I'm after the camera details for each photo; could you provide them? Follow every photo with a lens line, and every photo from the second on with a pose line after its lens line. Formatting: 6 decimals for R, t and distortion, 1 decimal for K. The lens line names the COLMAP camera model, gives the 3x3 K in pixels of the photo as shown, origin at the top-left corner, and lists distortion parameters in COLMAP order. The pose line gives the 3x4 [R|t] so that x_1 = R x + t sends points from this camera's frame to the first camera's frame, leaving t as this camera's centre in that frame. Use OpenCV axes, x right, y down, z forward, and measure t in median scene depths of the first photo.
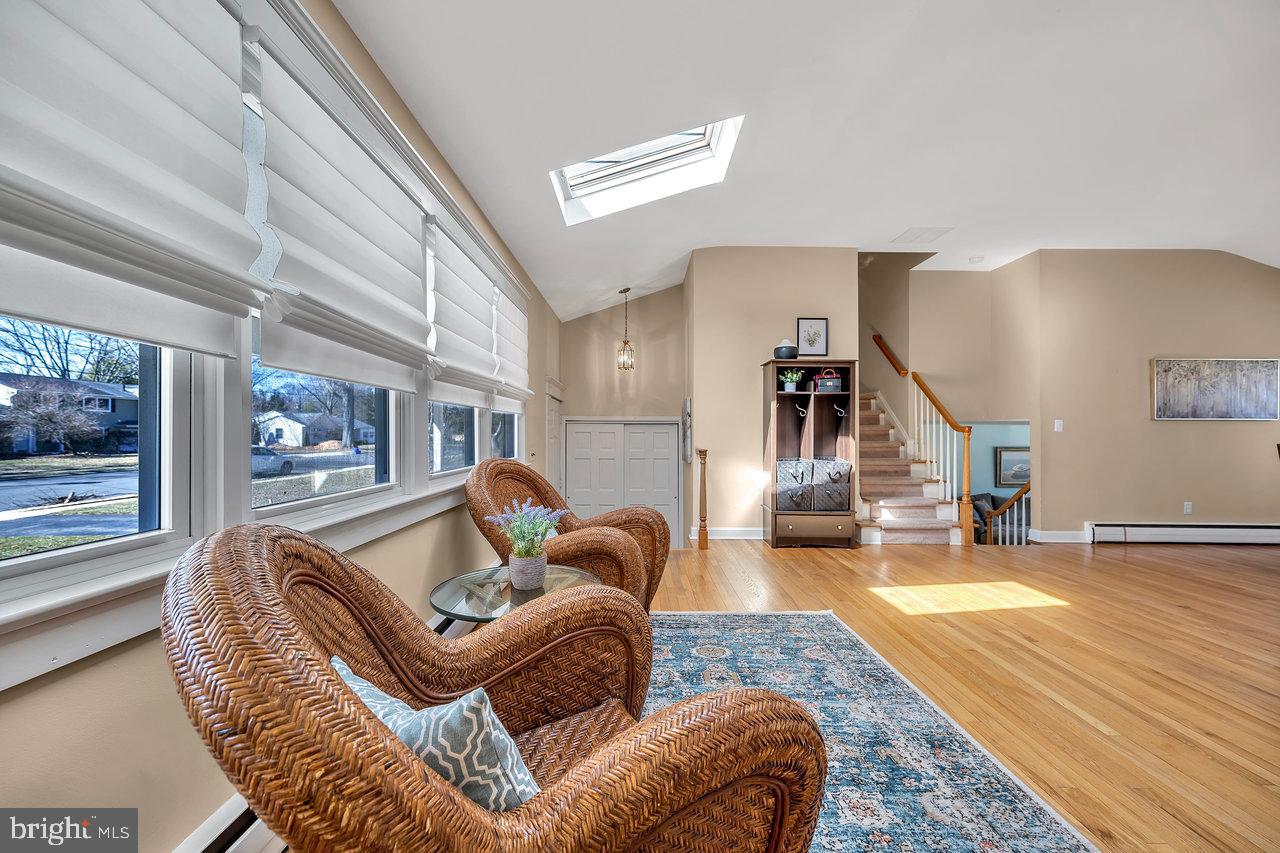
lens RADIAL K [[505.1, 0, 642.9], [0, 505.1, 435.1], [0, 0, 1]] dist [-0.000562, 0.000082]
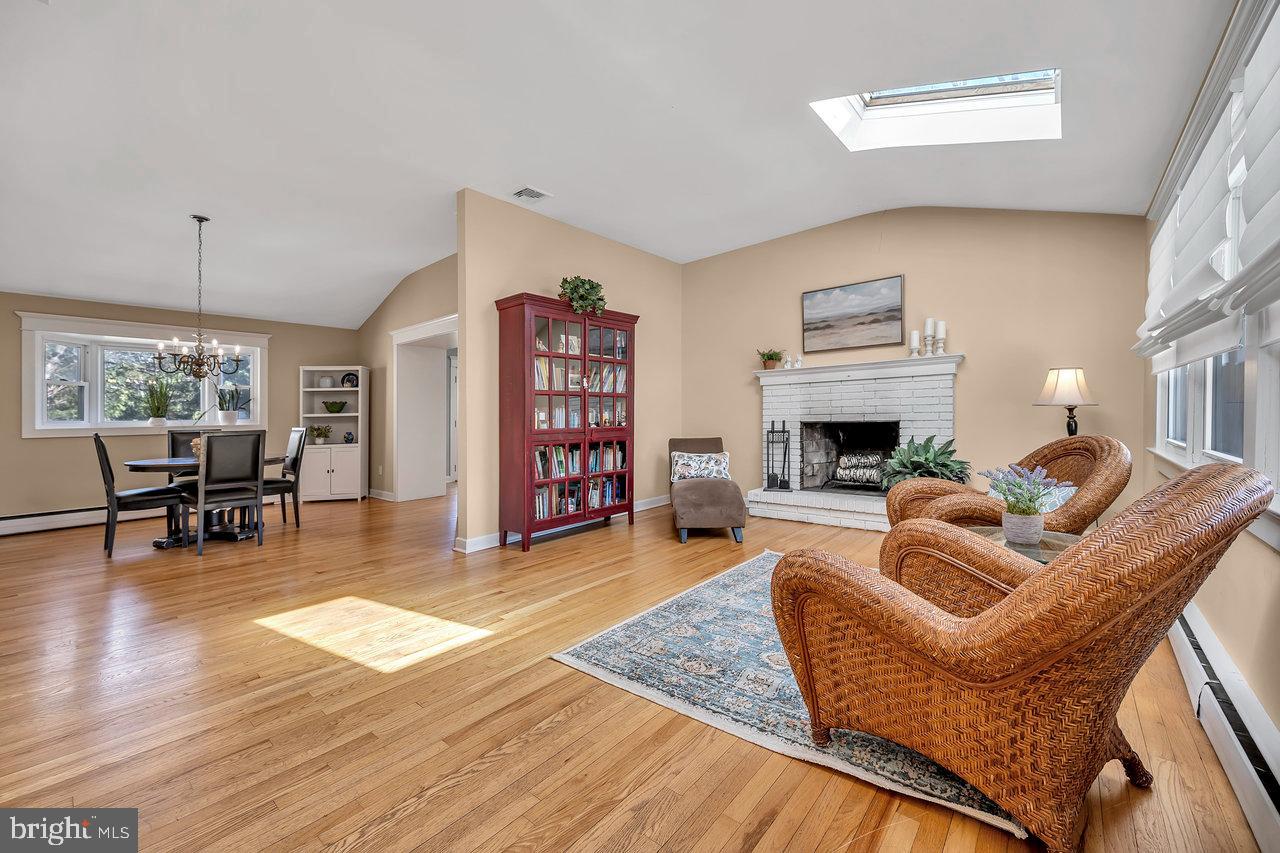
lens RADIAL K [[508.6, 0, 627.5], [0, 508.6, 395.5], [0, 0, 1]] dist [-0.000212, 0.000152]
pose [[-0.752668, 0.038947, 0.657247, -0.124115], [0.016454, 0.999050, -0.040359, 0.002534], [-0.658195, -0.019563, -0.752594, 0.893129]]
